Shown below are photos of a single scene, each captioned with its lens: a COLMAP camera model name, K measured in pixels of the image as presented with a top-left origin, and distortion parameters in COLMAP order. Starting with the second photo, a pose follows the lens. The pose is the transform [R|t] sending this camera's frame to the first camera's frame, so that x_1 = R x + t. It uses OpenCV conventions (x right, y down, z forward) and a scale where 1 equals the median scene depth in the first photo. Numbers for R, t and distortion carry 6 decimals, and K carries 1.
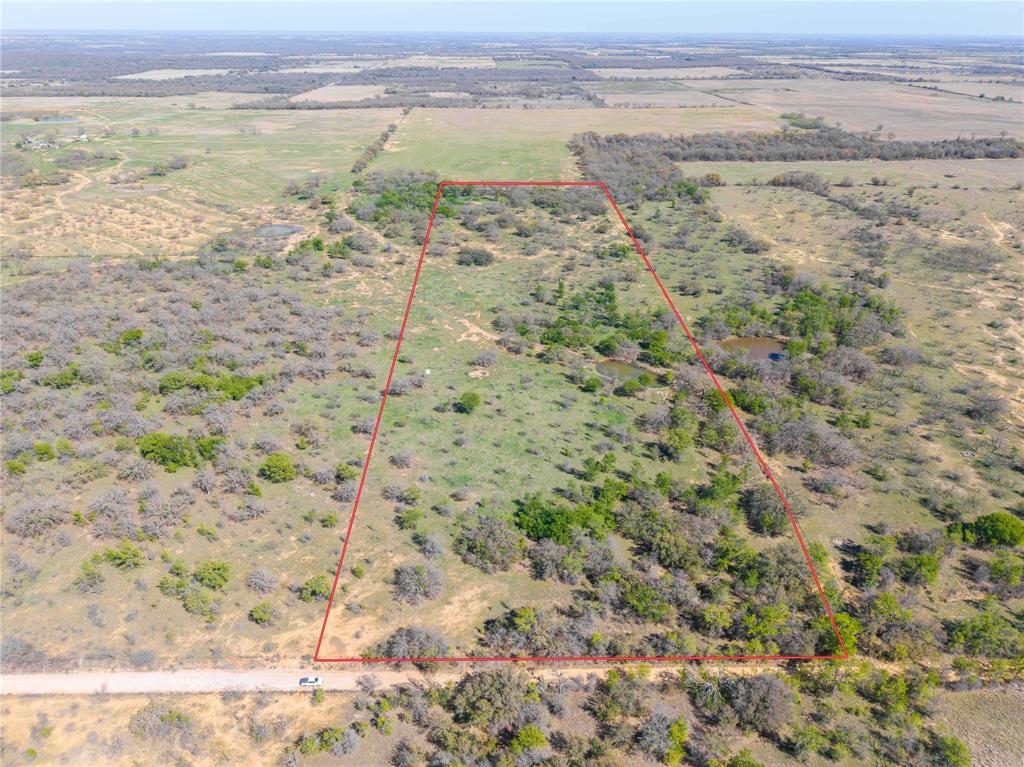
lens RADIAL K [[684.0, 0, 511.6], [0, 684.0, 392.9], [0, 0, 1]] dist [0.028174, -0.027964]
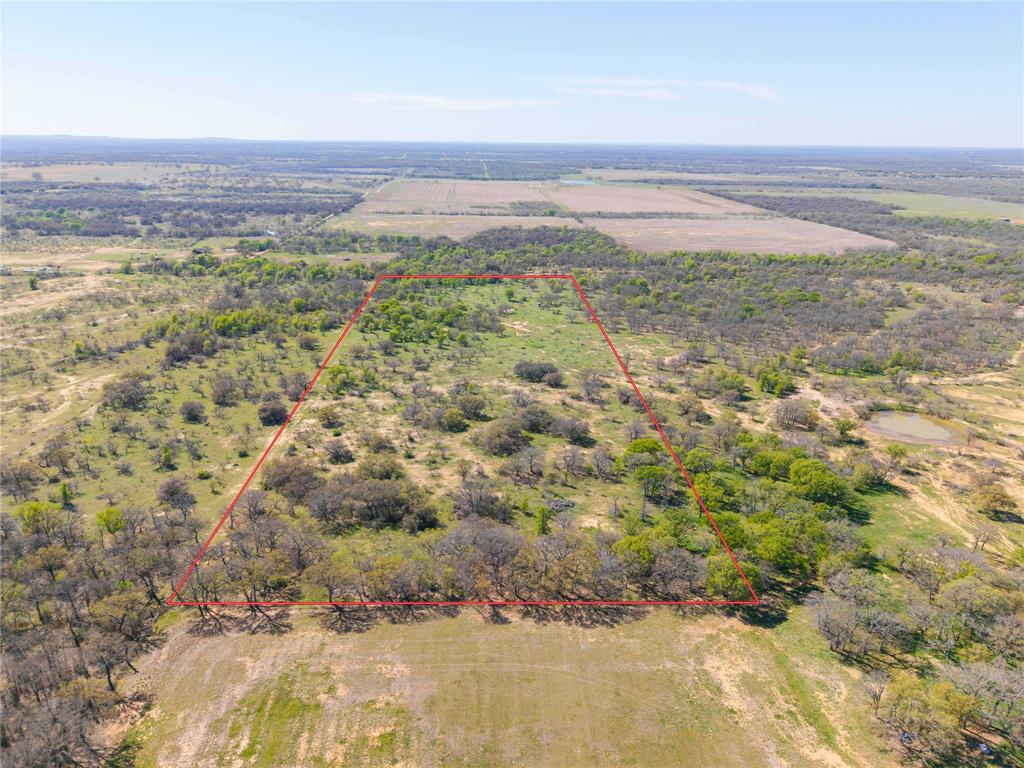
lens RADIAL K [[684.0, 0, 515.7], [0, 684.0, 389.0], [0, 0, 1]] dist [0.028174, -0.027964]
pose [[-0.998291, 0.009820, -0.057615, 0.018456], [-0.035391, 0.682941, 0.729616, -0.731303], [0.046512, 0.730408, -0.681426, 1.517112]]
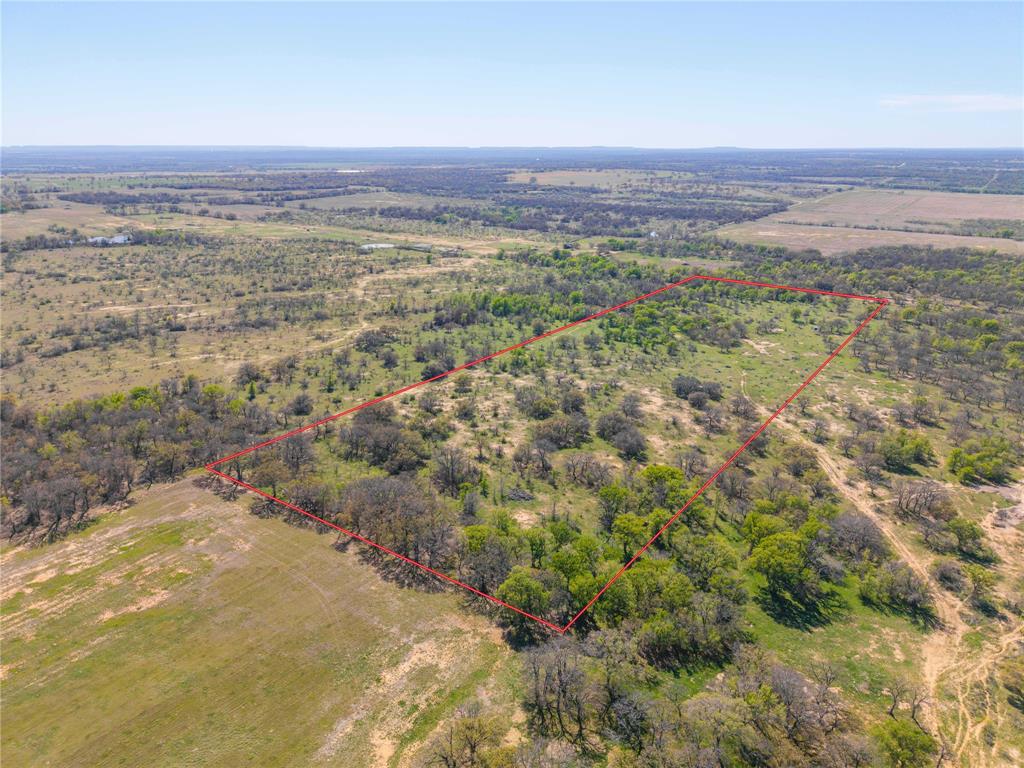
lens RADIAL K [[684.0, 0, 515.8], [0, 684.0, 386.8], [0, 0, 1]] dist [0.028174, -0.027964]
pose [[-0.814302, -0.191952, 0.547783, -0.287902], [0.263601, 0.718508, 0.643631, -0.704692], [-0.517133, 0.668506, -0.534484, 1.466388]]
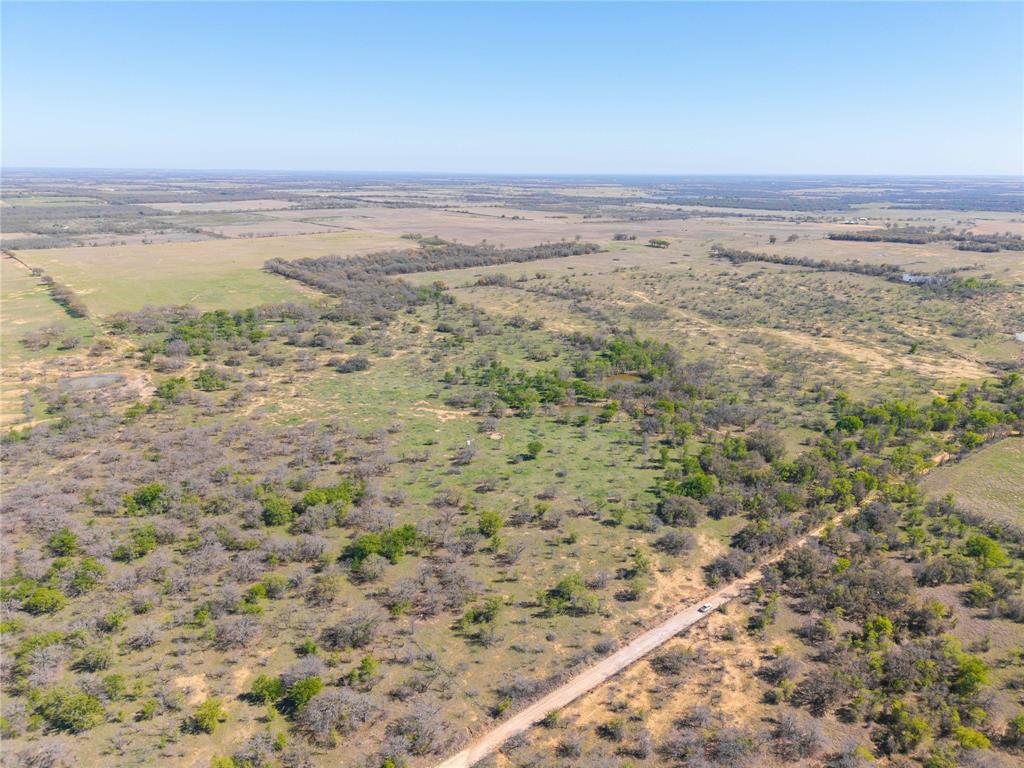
lens RADIAL K [[684.0, 0, 515.6], [0, 684.0, 381.3], [0, 0, 1]] dist [0.028174, -0.027964]
pose [[0.781454, -0.178489, 0.597888, -0.498124], [0.284548, 0.954715, -0.086897, -0.004177], [-0.555303, 0.238034, 0.796855, -0.005390]]
